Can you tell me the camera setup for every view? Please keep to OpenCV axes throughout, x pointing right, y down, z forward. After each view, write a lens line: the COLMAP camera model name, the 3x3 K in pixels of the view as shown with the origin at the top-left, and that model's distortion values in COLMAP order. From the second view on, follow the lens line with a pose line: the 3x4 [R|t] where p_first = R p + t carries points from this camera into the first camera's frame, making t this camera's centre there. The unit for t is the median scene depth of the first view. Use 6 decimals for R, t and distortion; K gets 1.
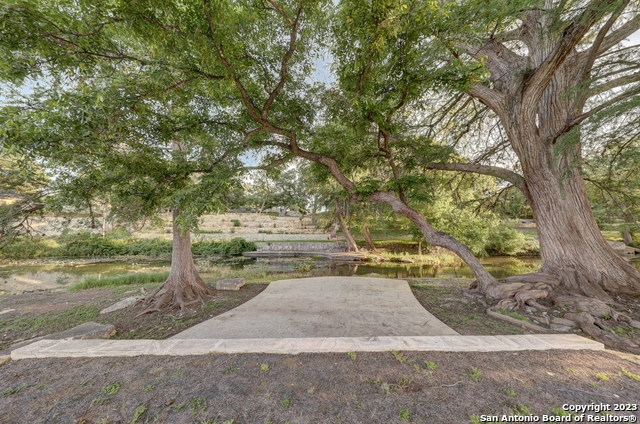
lens RADIAL K [[204.2, 0, 320.1], [0, 204.2, 210.6], [0, 0, 1]] dist [-0.006977, -0.000479]
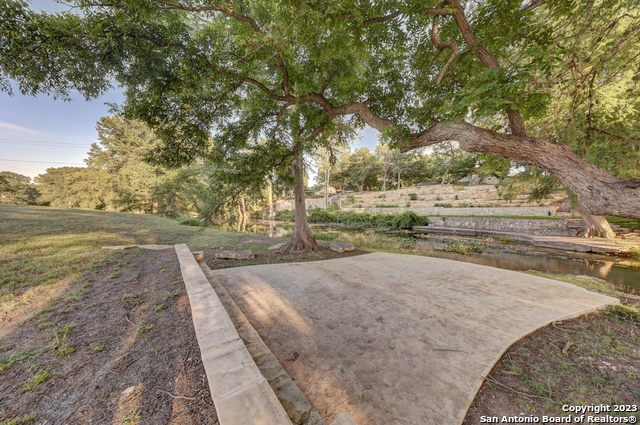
lens RADIAL K [[204.2, 0, 319.1], [0, 204.2, 213.2], [0, 0, 1]] dist [-0.006977, -0.000479]
pose [[0.578974, 0.015654, -0.815196, 0.147375], [0.089923, 0.992491, 0.082924, 0.022605], [0.810372, -0.121316, 0.573218, 0.090297]]
